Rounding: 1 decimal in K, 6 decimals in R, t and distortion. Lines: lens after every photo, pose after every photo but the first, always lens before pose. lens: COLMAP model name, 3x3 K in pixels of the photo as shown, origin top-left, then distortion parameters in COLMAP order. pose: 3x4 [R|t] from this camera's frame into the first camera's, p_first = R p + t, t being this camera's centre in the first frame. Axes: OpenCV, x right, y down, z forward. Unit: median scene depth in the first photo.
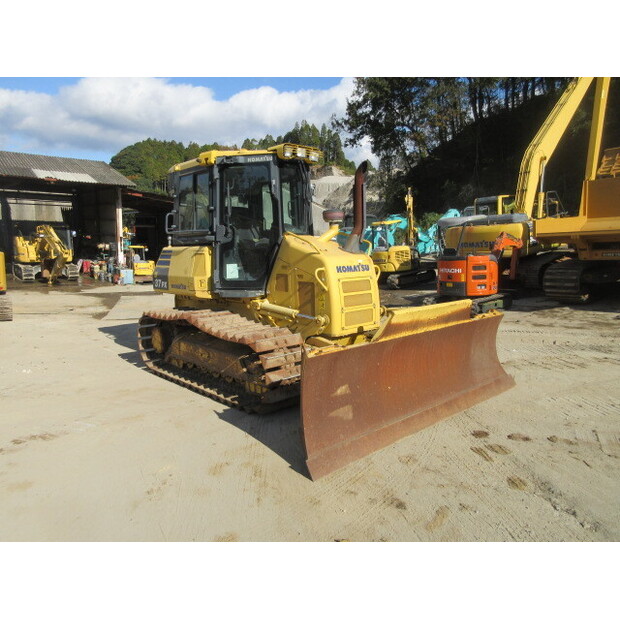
lens RADIAL K [[463.7, 0, 308.4], [0, 463.7, 309.0], [0, 0, 1]] dist [-0.001896, 0.007997]
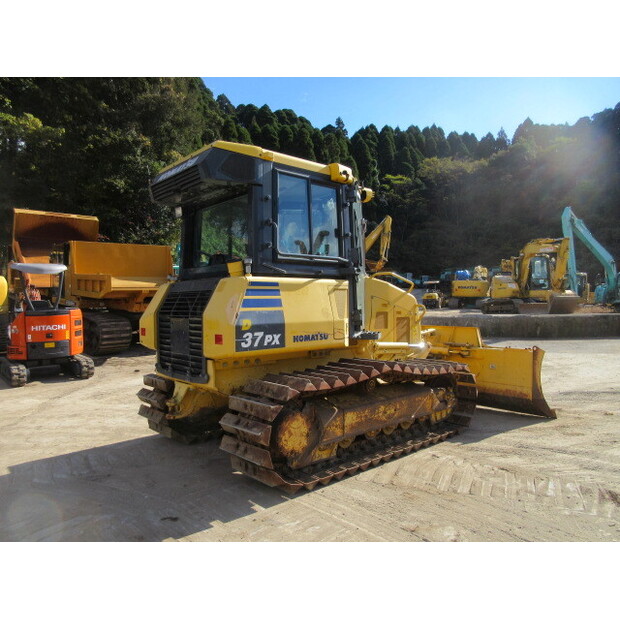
lens RADIAL K [[463.7, 0, 311.7], [0, 463.7, 306.9], [0, 0, 1]] dist [-0.001896, 0.007997]
pose [[0.008418, 0.009480, 0.999920, -1.084501], [0.140497, 0.990025, -0.010569, -0.096964], [-0.990045, 0.140575, 0.007002, 1.136818]]
